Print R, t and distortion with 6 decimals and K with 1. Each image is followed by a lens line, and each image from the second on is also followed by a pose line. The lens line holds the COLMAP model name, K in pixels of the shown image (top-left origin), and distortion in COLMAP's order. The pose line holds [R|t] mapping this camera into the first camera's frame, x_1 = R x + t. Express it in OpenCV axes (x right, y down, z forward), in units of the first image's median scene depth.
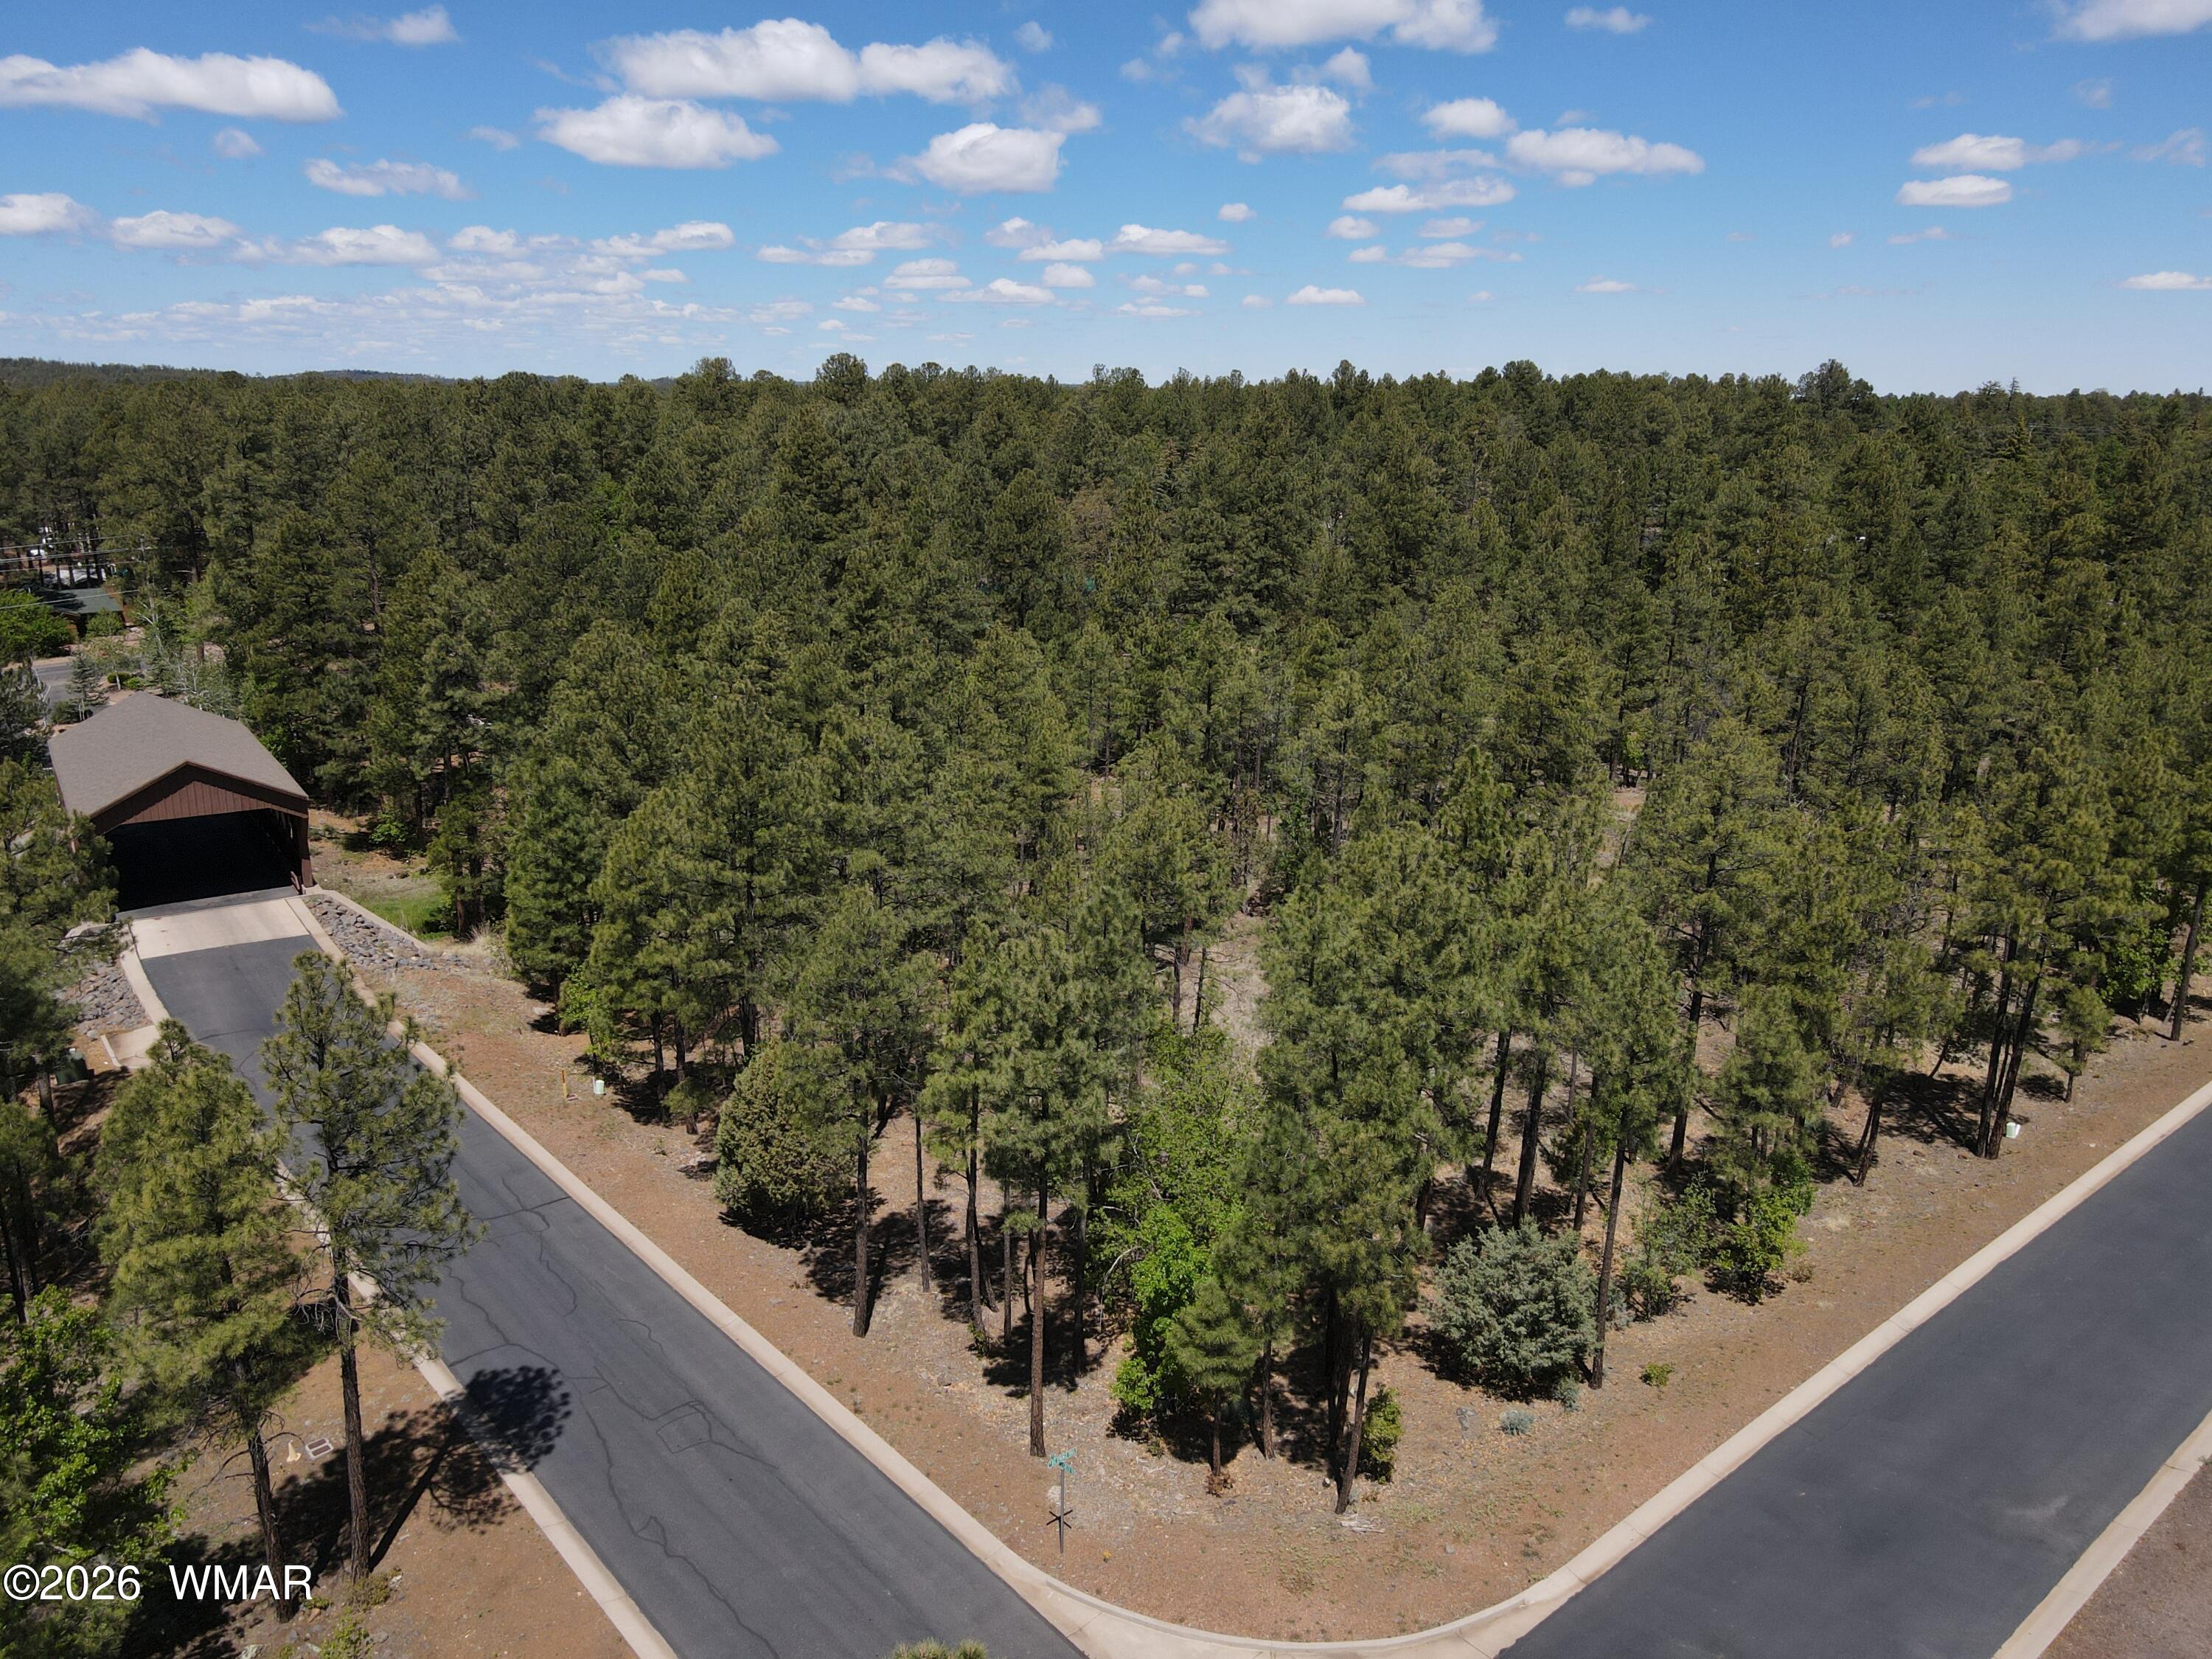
lens RADIAL K [[1619.9, 0, 1099.9], [0, 1619.9, 820.5], [0, 0, 1]] dist [0.007062, 0.004020]
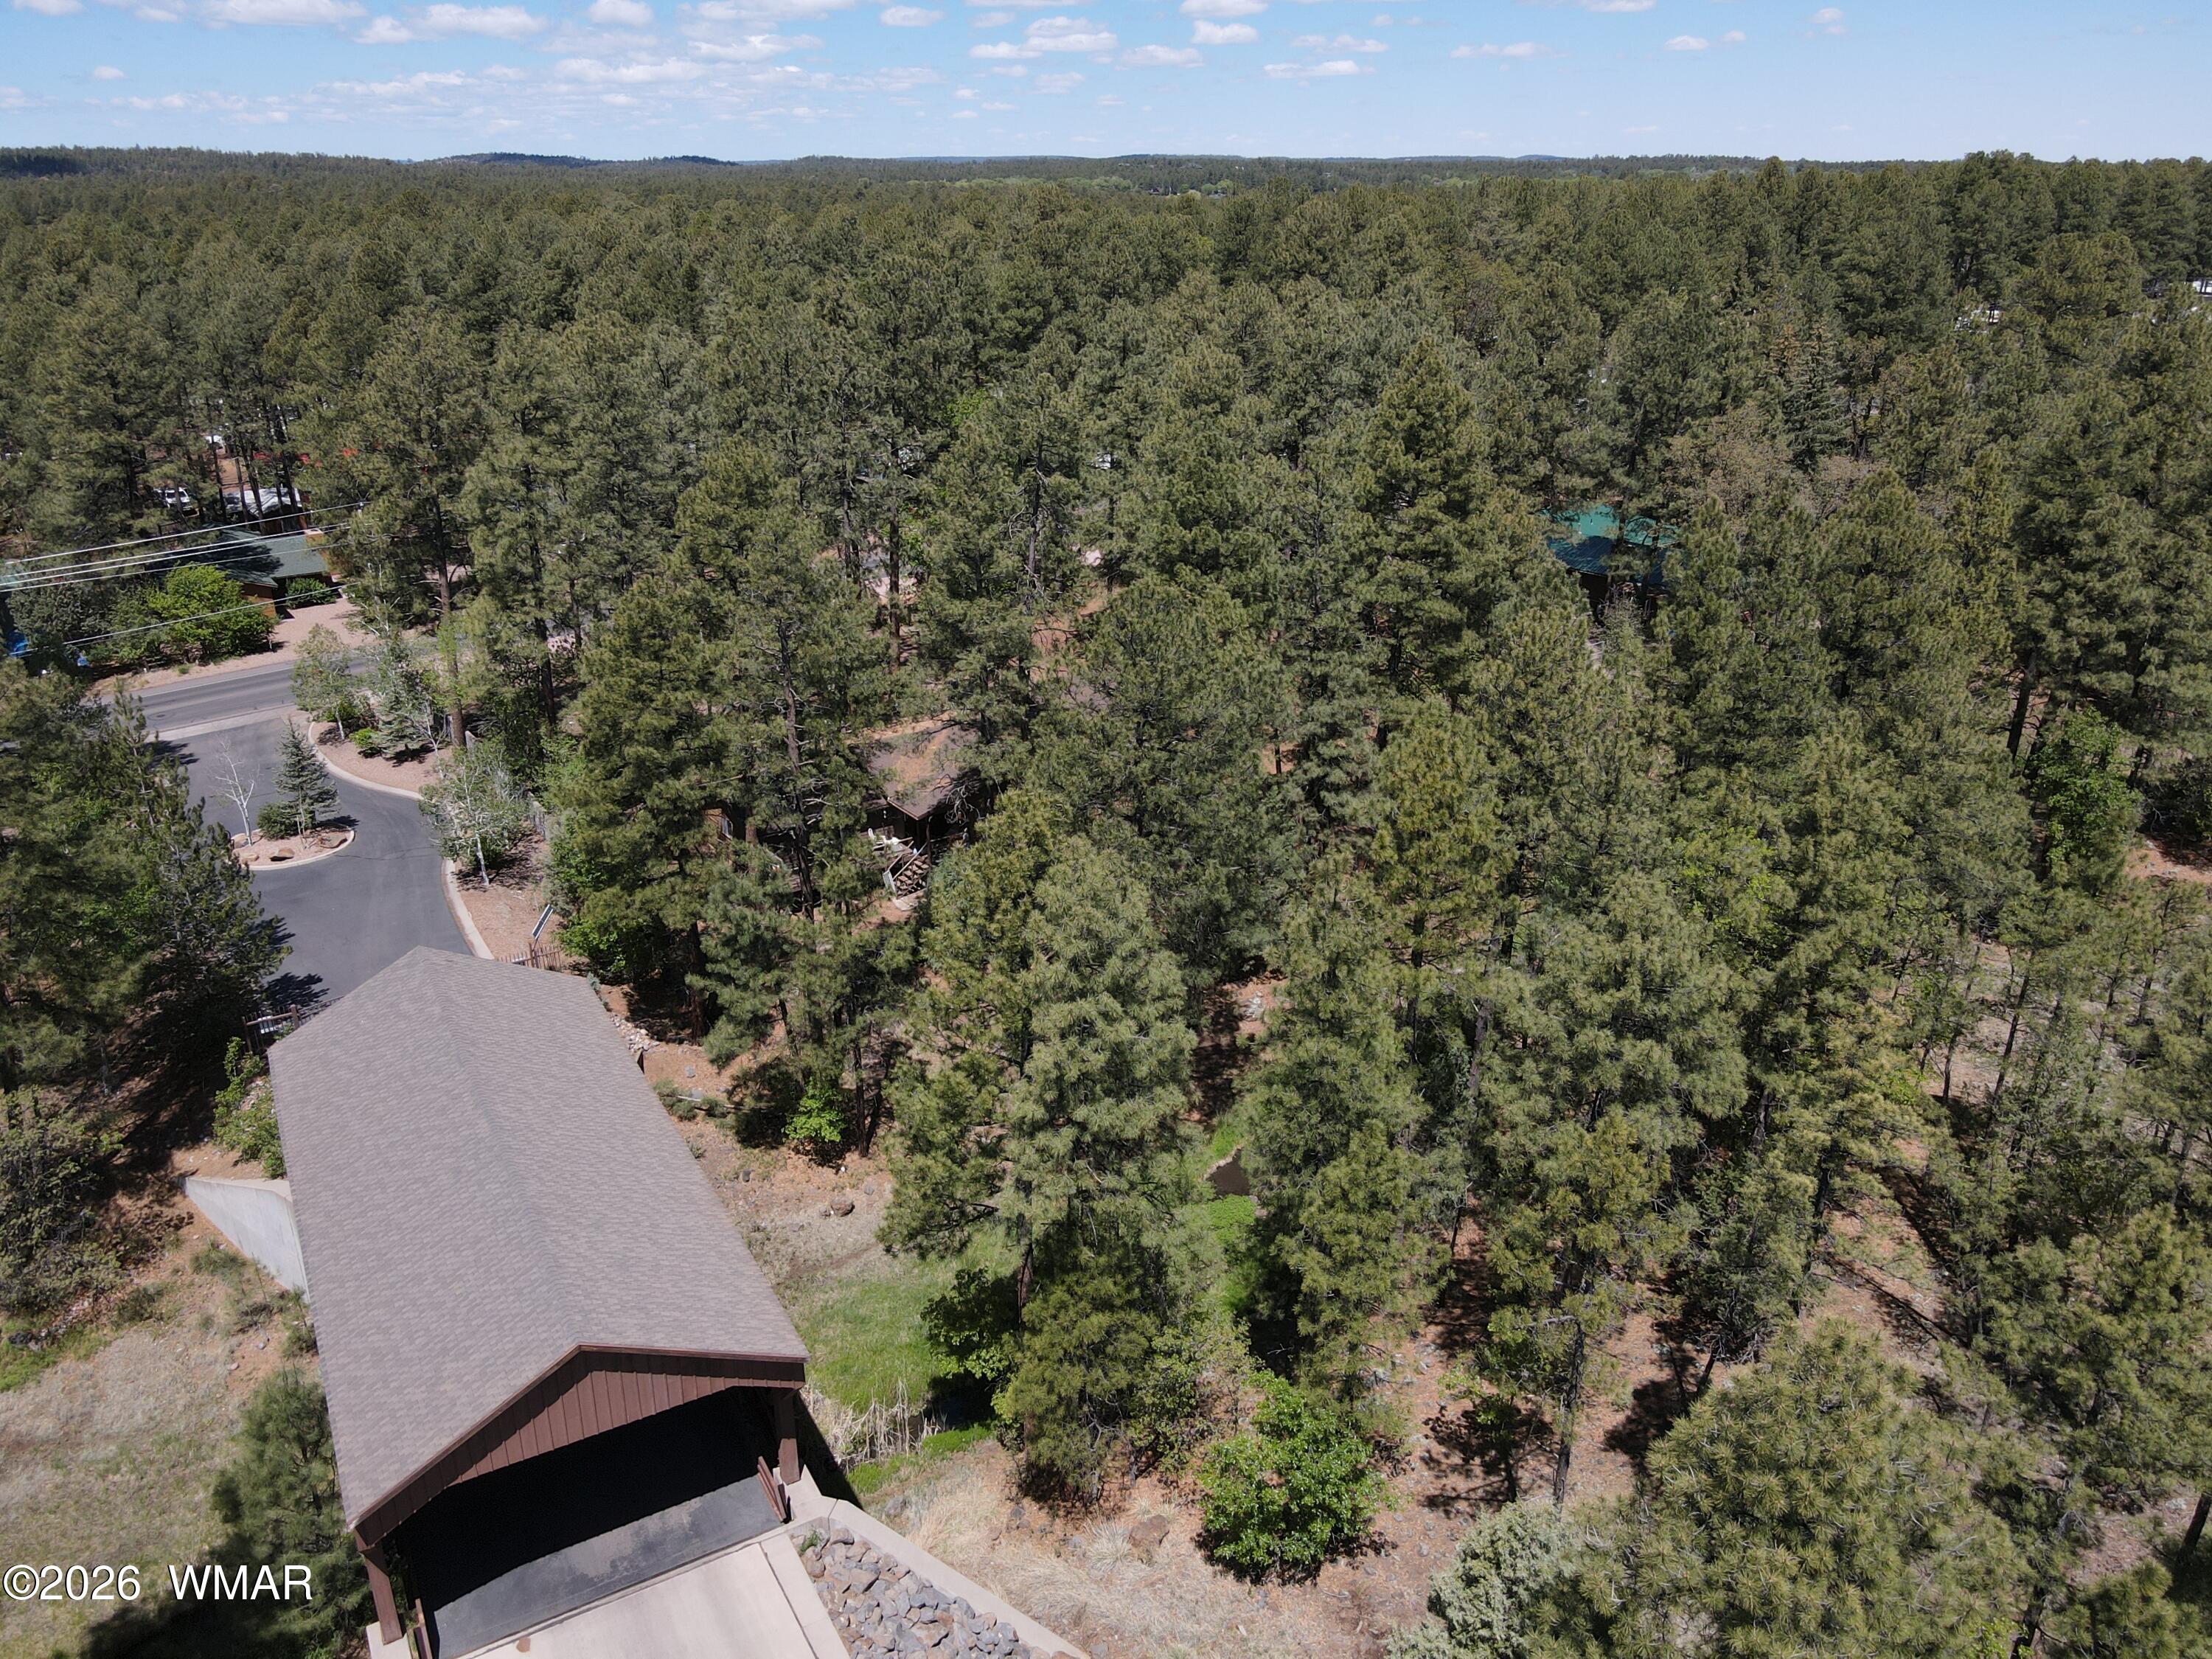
lens RADIAL K [[1619.9, 0, 1150.8], [0, 1619.9, 796.5], [0, 0, 1]] dist [0.007062, 0.004020]
pose [[0.997971, 0.008730, -0.063063, -0.715393], [-0.001491, 0.993488, 0.113925, -0.457022], [0.063647, -0.113600, 0.991486, 1.100255]]
